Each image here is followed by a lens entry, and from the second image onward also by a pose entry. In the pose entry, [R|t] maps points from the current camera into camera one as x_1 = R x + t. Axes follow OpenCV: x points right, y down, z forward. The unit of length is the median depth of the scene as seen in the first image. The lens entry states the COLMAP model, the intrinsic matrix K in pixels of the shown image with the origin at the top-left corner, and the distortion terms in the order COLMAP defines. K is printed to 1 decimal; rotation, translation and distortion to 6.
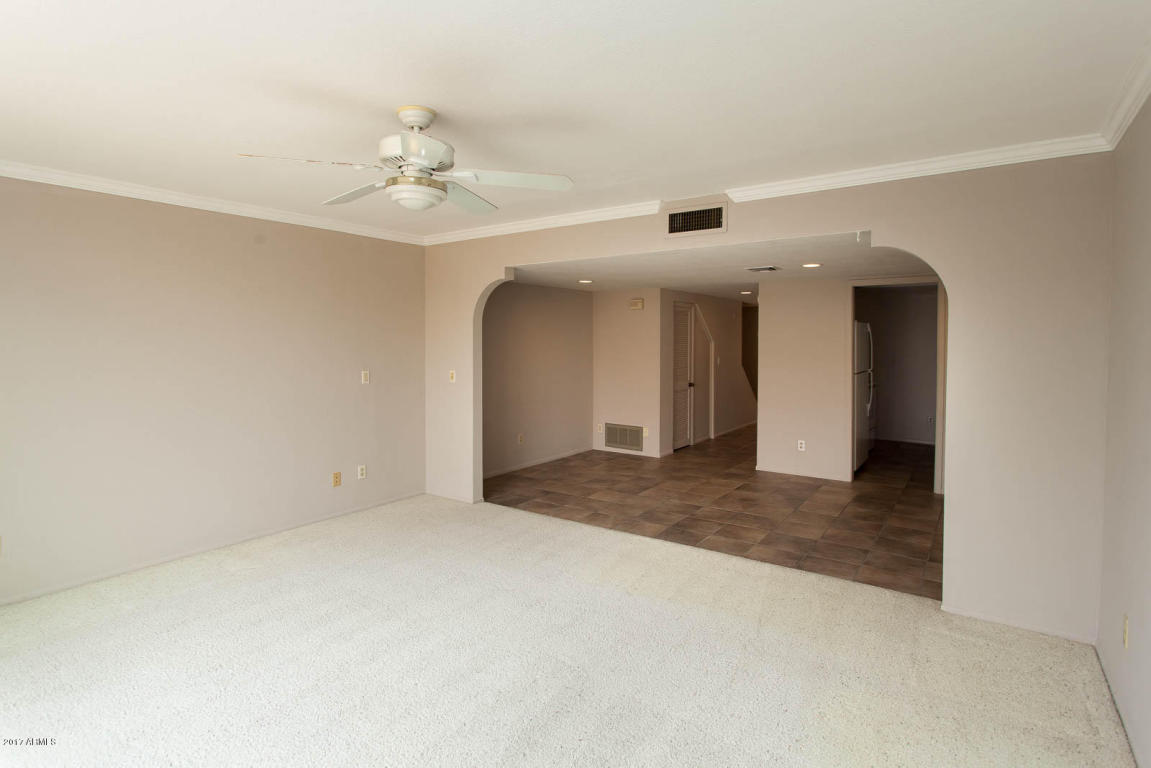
lens RADIAL K [[566.8, 0, 598.1], [0, 566.8, 348.2], [0, 0, 1]] dist [-0.003643, 0.000326]
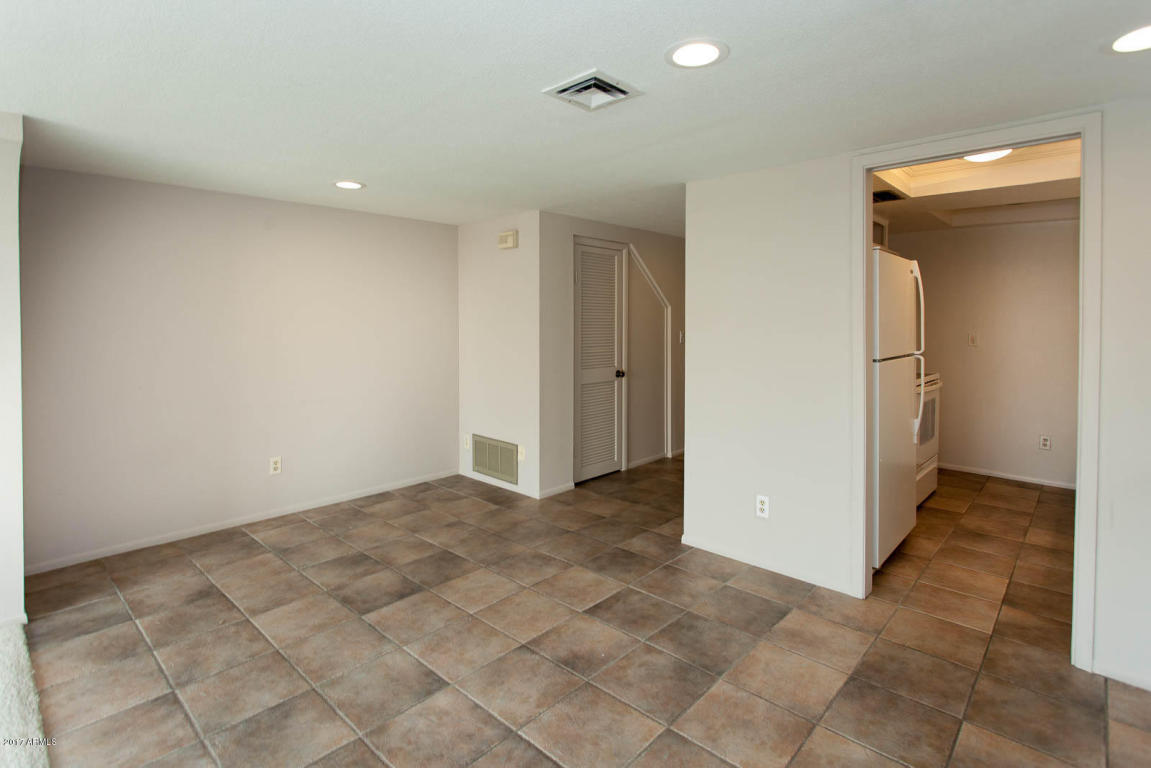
lens RADIAL K [[566.8, 0, 586.0], [0, 566.8, 322.4], [0, 0, 1]] dist [-0.003643, 0.000326]
pose [[0.990993, 0.000889, -0.133909, 0.232339], [-0.002122, 0.999957, -0.009068, 0.015284], [0.133895, 0.009270, 0.990952, 0.419991]]
